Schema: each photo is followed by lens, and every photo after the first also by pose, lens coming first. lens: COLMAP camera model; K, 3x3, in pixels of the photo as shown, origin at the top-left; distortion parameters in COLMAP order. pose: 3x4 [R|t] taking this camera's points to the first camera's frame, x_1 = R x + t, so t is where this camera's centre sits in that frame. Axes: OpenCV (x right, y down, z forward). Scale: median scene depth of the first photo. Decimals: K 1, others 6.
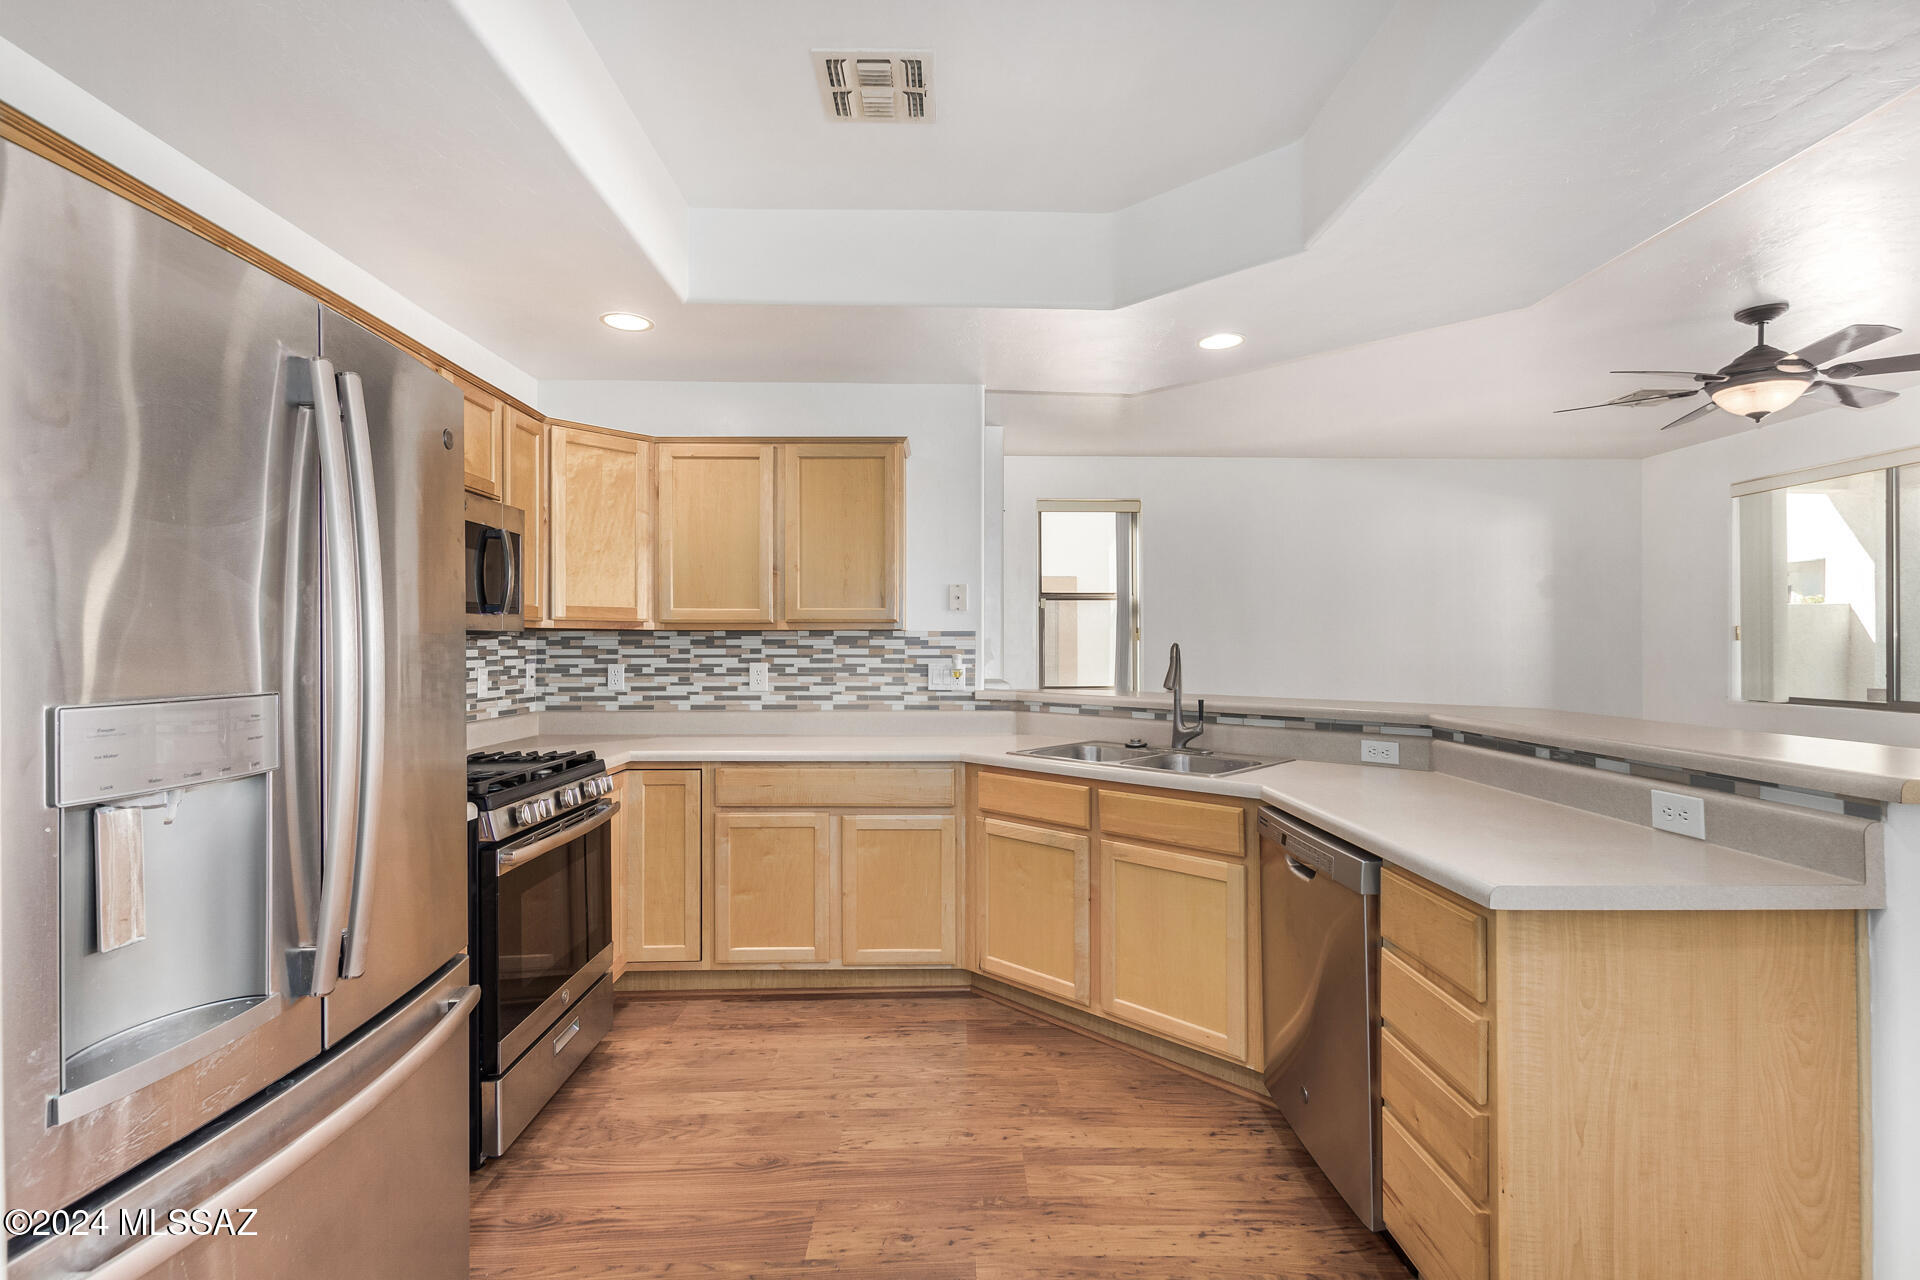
lens RADIAL K [[891.4, 0, 967.5], [0, 891.4, 642.3], [0, 0, 1]] dist [0.011817, -0.004976]
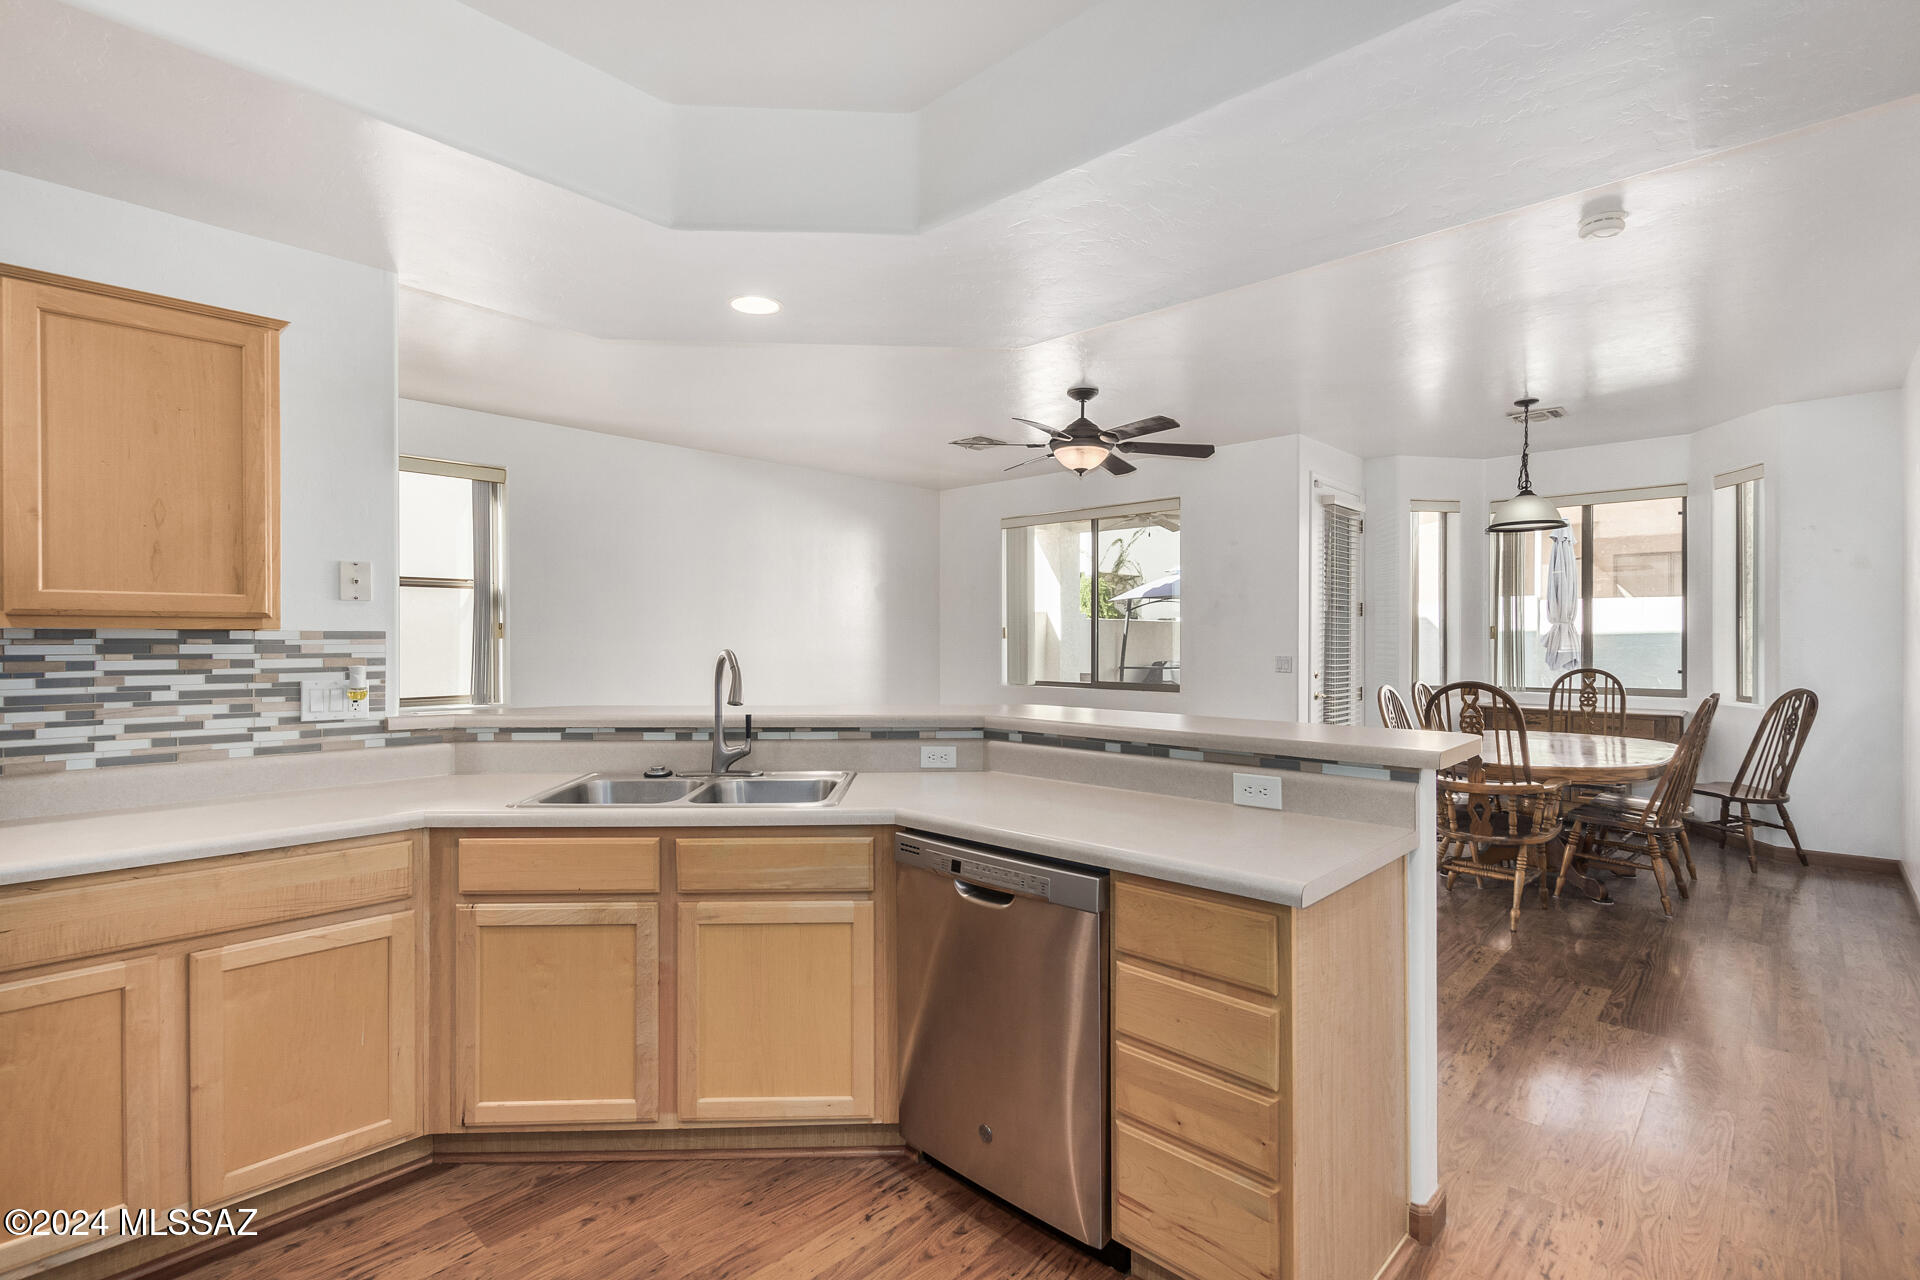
lens RADIAL K [[891.4, 0, 971.2], [0, 891.4, 641.5], [0, 0, 1]] dist [0.011817, -0.004976]
pose [[0.697697, -0.003073, 0.716386, -0.197871], [-0.002343, 0.999976, 0.006572, -0.011897], [-0.716389, -0.006263, 0.697673, 0.231363]]
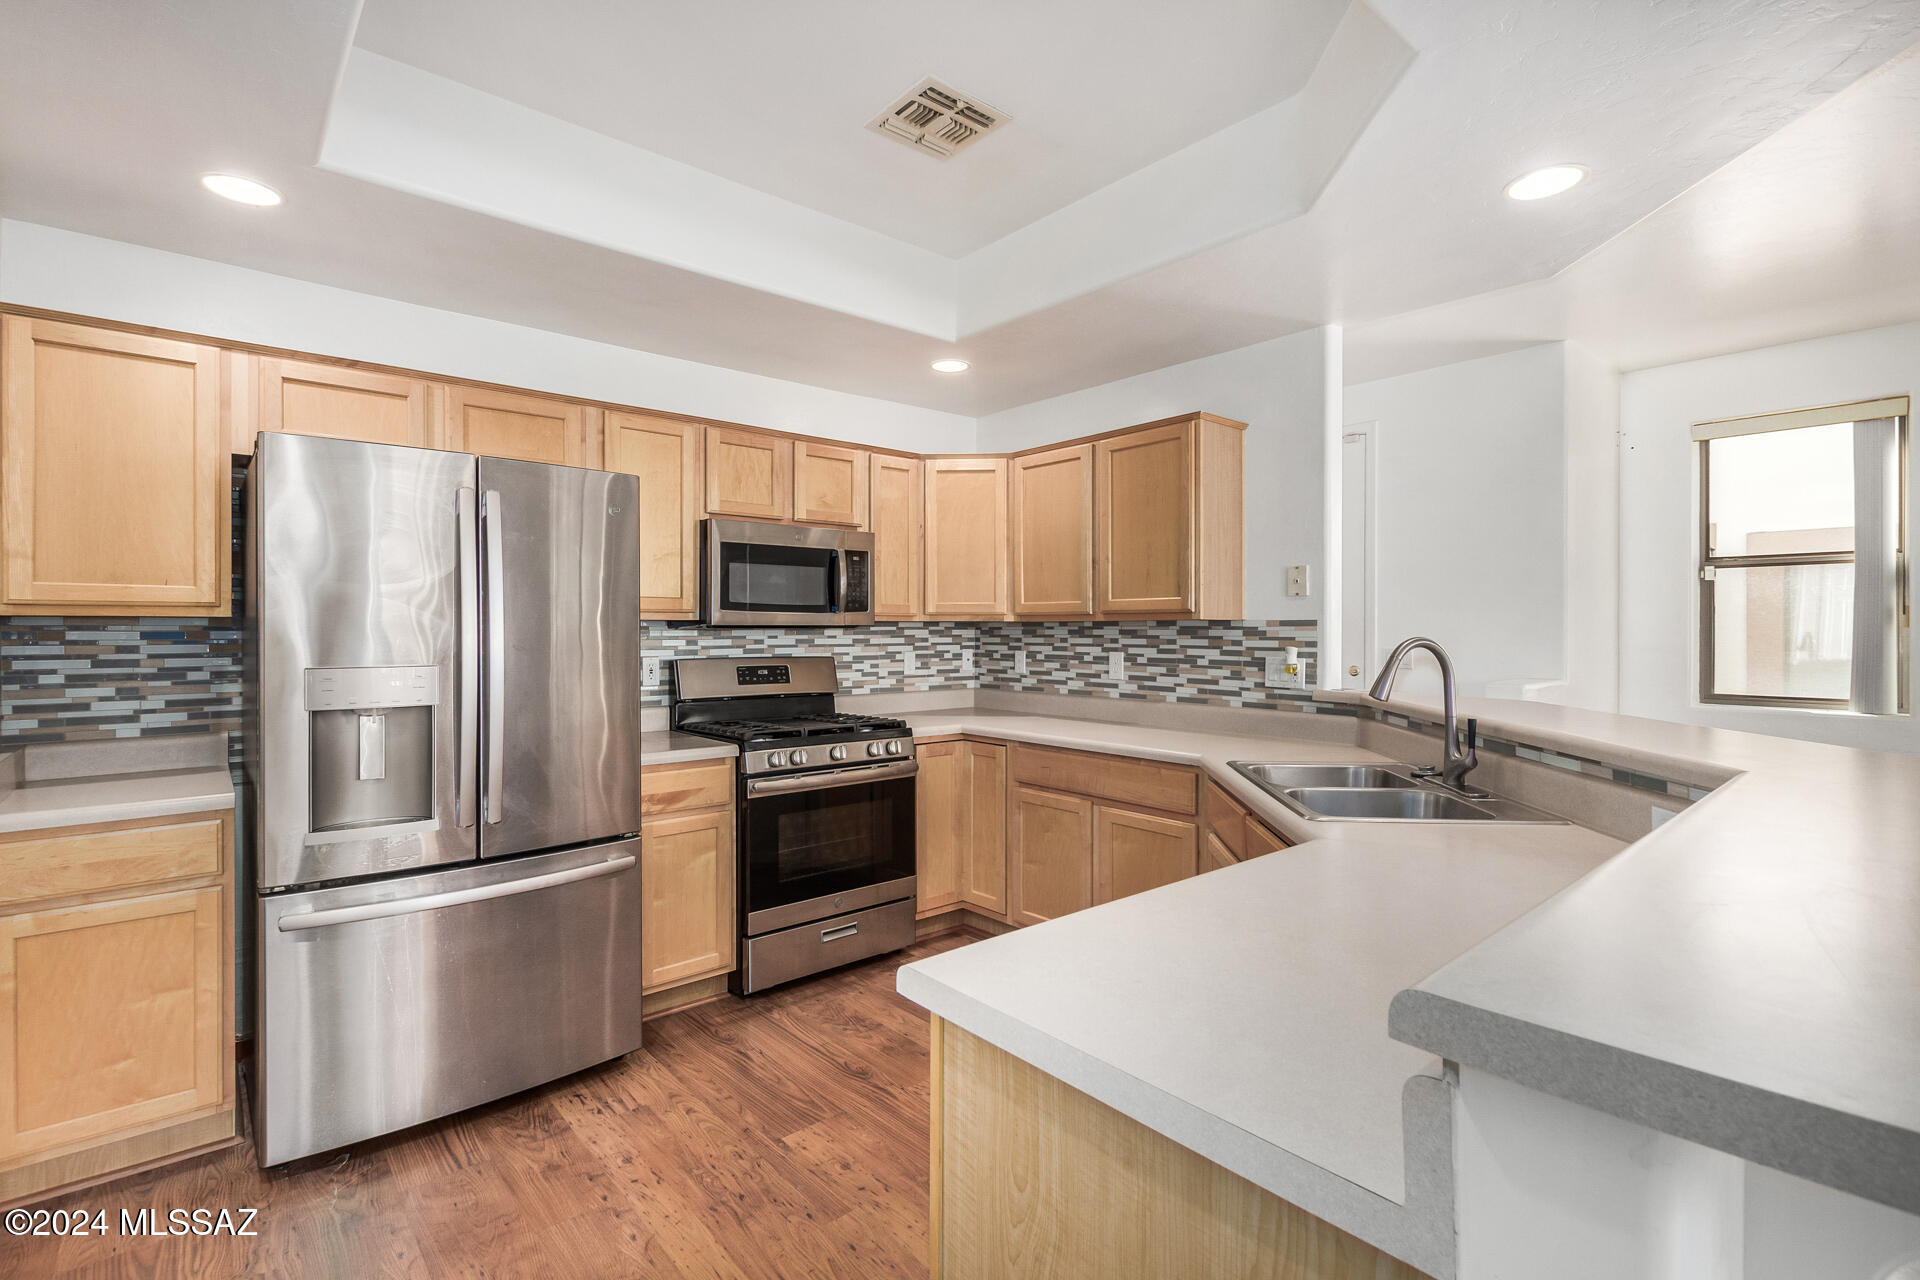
lens RADIAL K [[891.4, 0, 957.8], [0, 891.4, 628.5], [0, 0, 1]] dist [0.011817, -0.004976]
pose [[0.628486, 0.000442, -0.777821, 0.527653], [0.002770, 0.999992, 0.002807, -0.009063], [0.777816, -0.003919, 0.628479, 0.237799]]
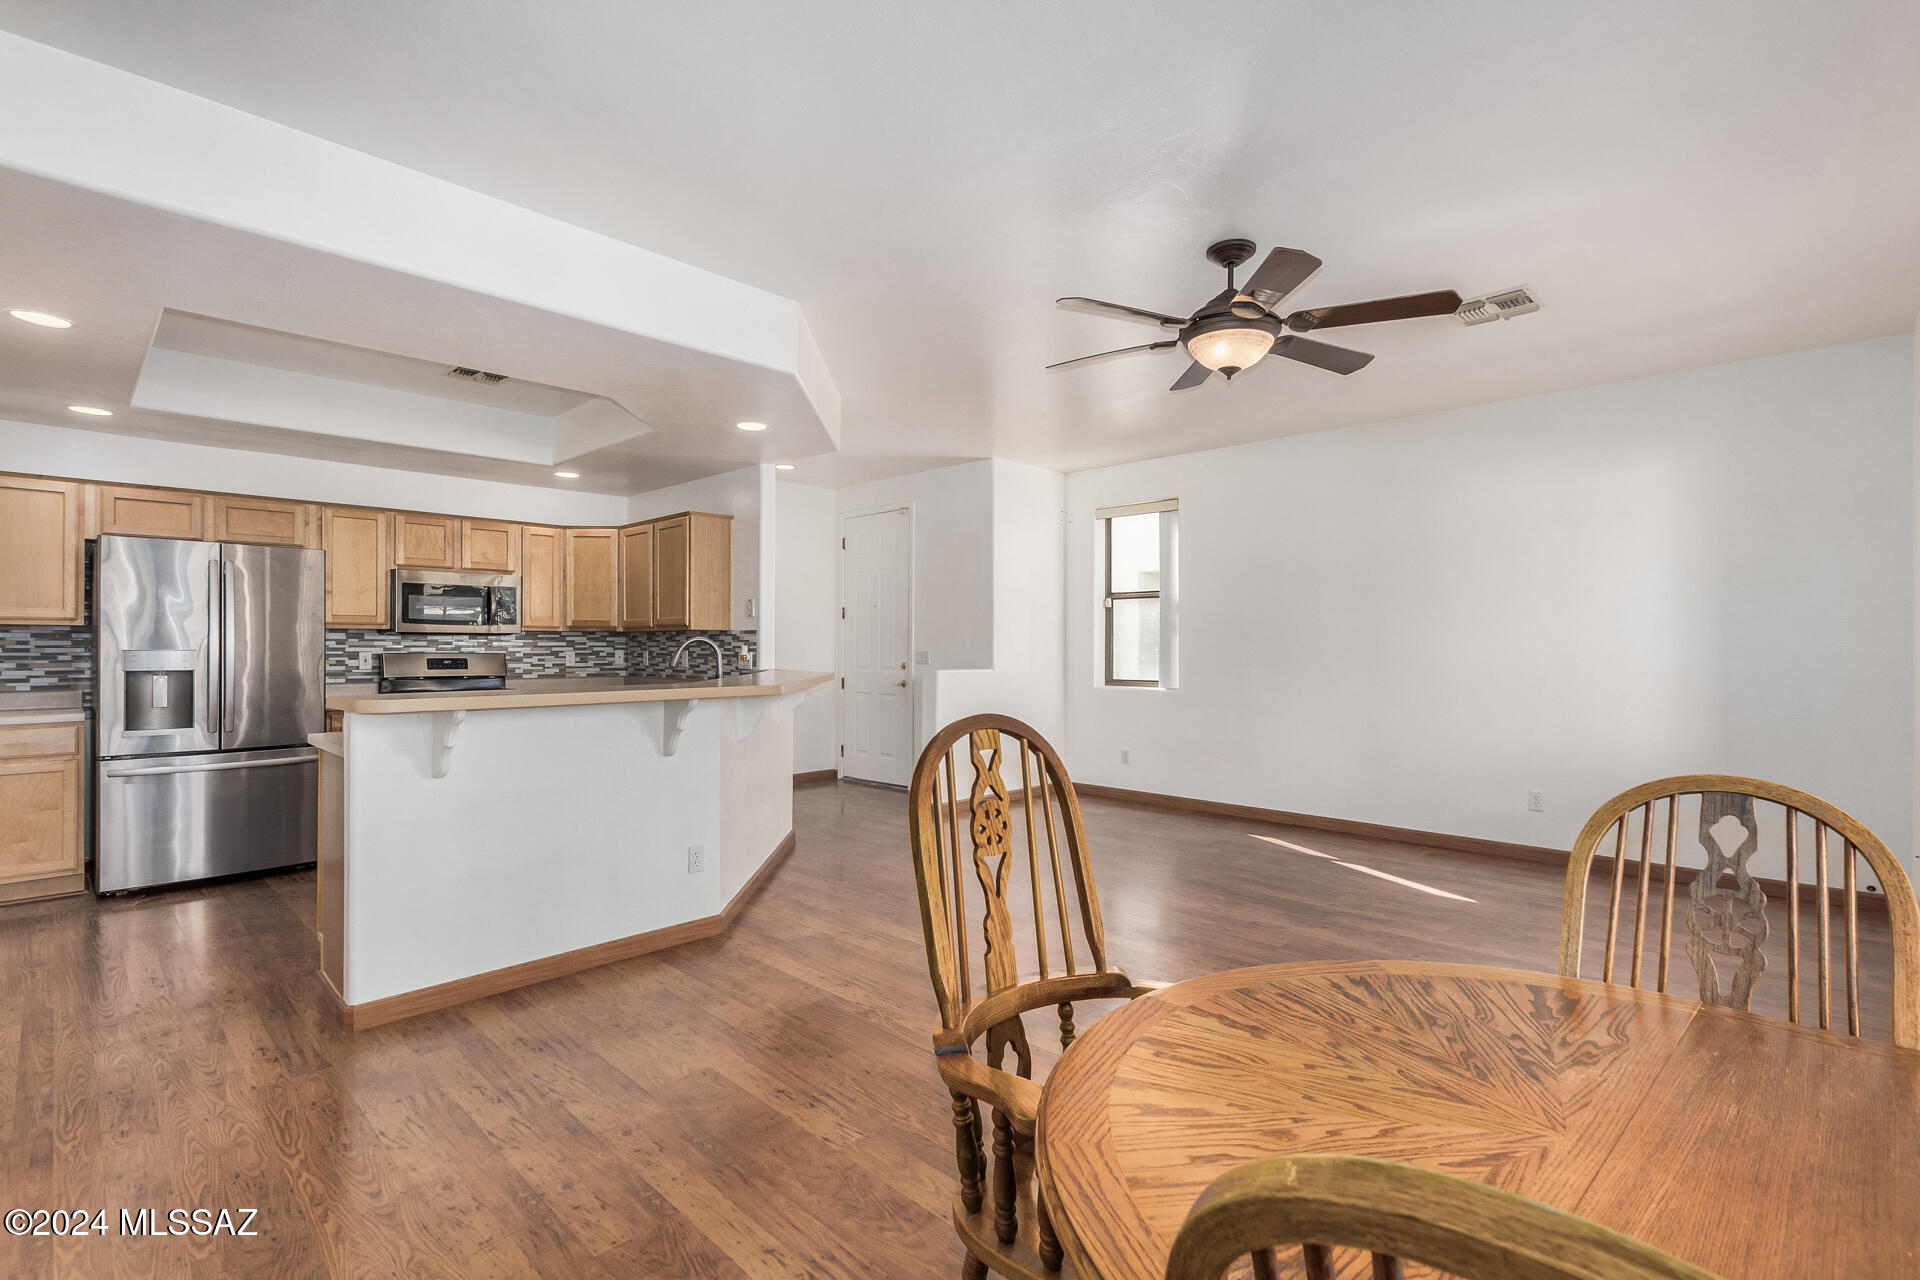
lens RADIAL K [[891.4, 0, 987.4], [0, 891.4, 636.3], [0, 0, 1]] dist [0.011817, -0.004976]
pose [[0.682013, -0.006161, -0.731314, 1.581649], [0.000782, 0.999970, -0.007696, 0.011067], [0.731339, 0.004677, 0.681998, 0.316122]]
